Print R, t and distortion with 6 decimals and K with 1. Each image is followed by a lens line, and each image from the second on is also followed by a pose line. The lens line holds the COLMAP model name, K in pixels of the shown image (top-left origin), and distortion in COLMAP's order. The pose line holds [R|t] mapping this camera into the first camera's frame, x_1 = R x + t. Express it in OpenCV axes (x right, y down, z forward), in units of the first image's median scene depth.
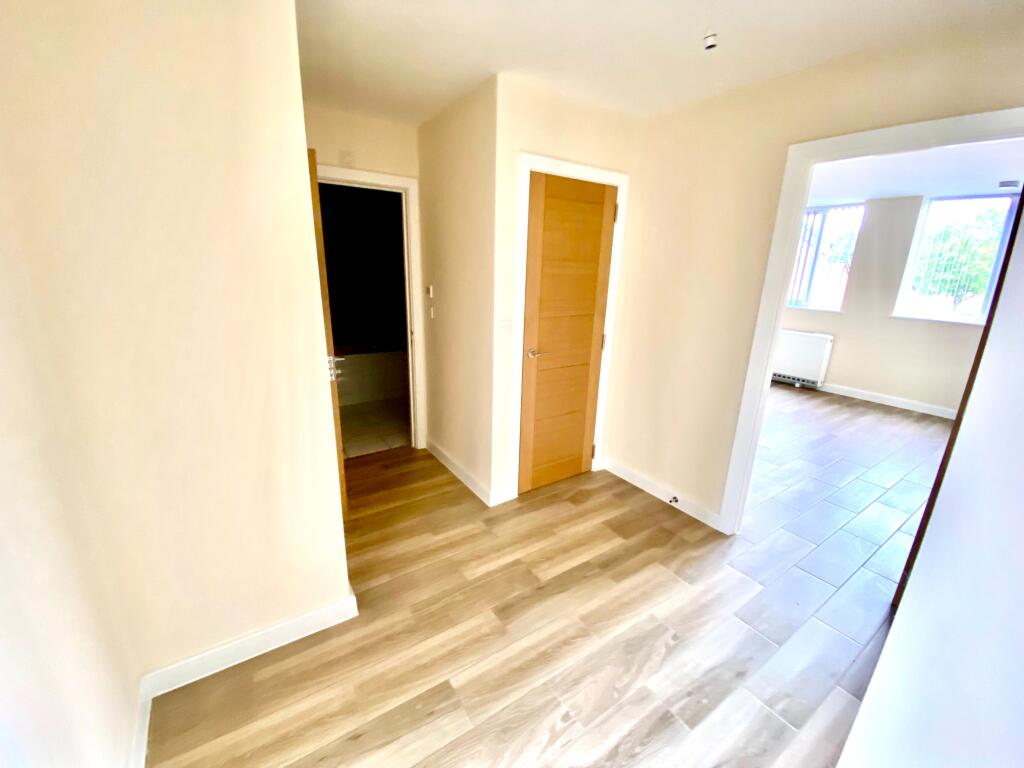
lens RADIAL K [[419.5, 0, 502.7], [0, 419.5, 382.4], [0, 0, 1]] dist [0.000955, -0.018255]
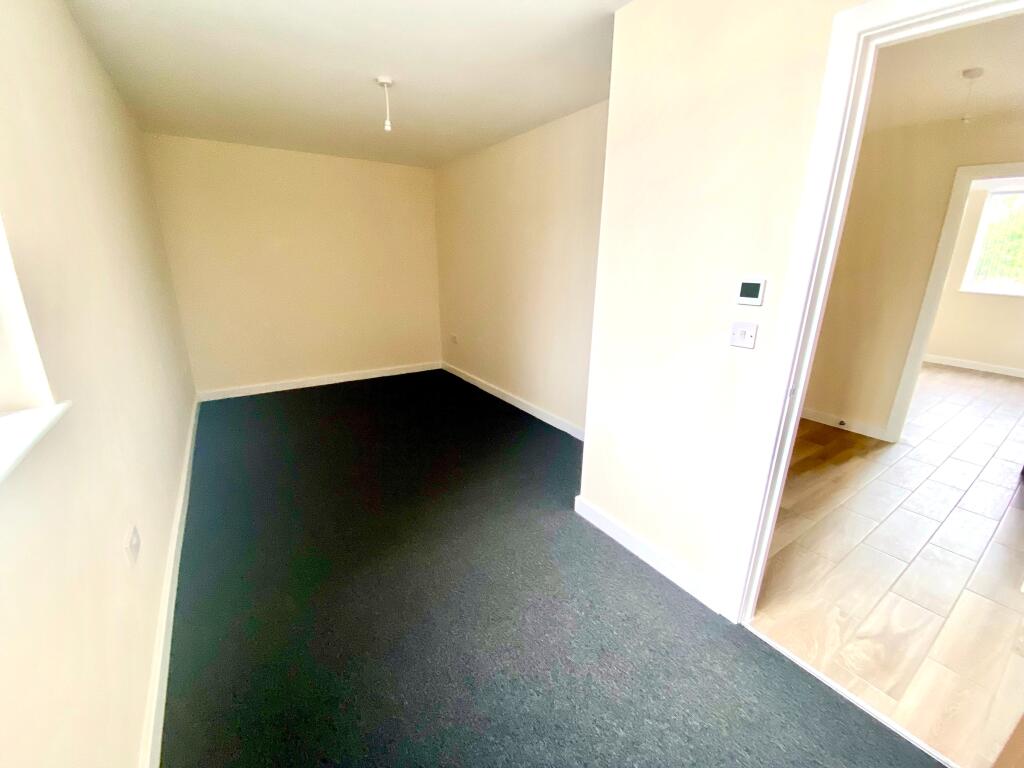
lens RADIAL K [[419.5, 0, 502.7], [0, 419.5, 382.4], [0, 0, 1]] dist [0.000955, -0.018255]
pose [[0.999935, -0.009794, -0.005905, -0.842844], [0.009948, 0.999596, 0.026624, 0.132572], [0.005642, -0.026681, 0.999628, -0.417308]]
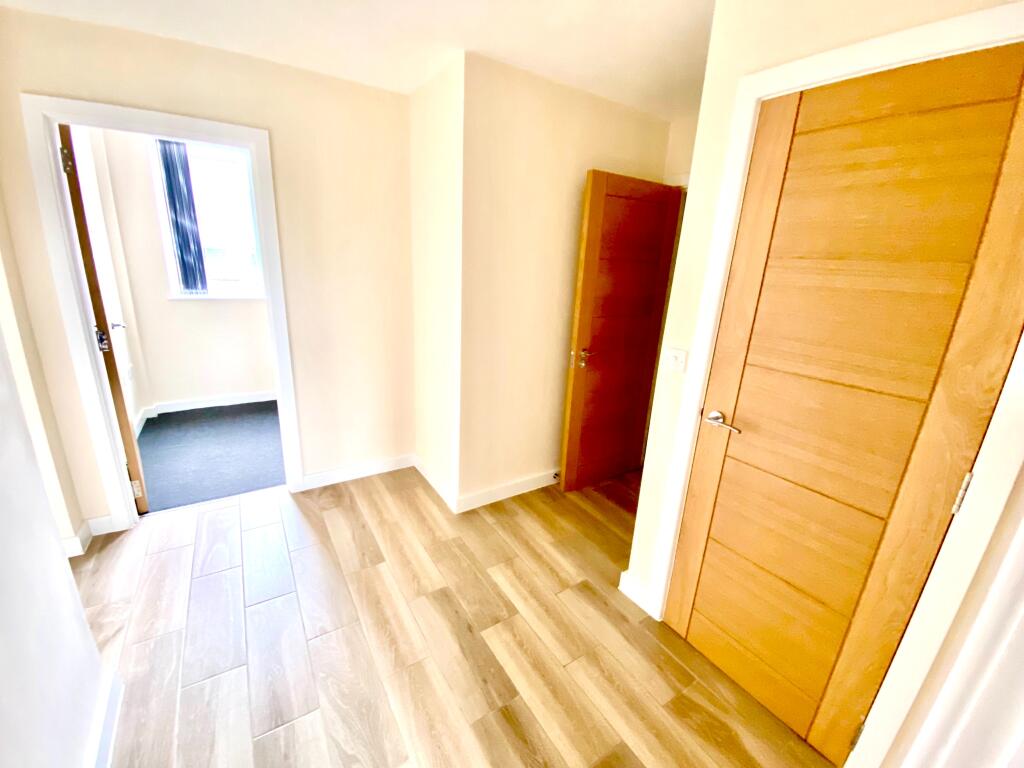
lens RADIAL K [[419.5, 0, 502.7], [0, 419.5, 382.4], [0, 0, 1]] dist [0.000955, -0.018255]
pose [[-0.012715, 0.262315, -0.964898, 0.743734], [-0.325740, 0.911251, 0.252023, -0.195494], [0.945374, 0.317510, 0.073860, 0.796973]]
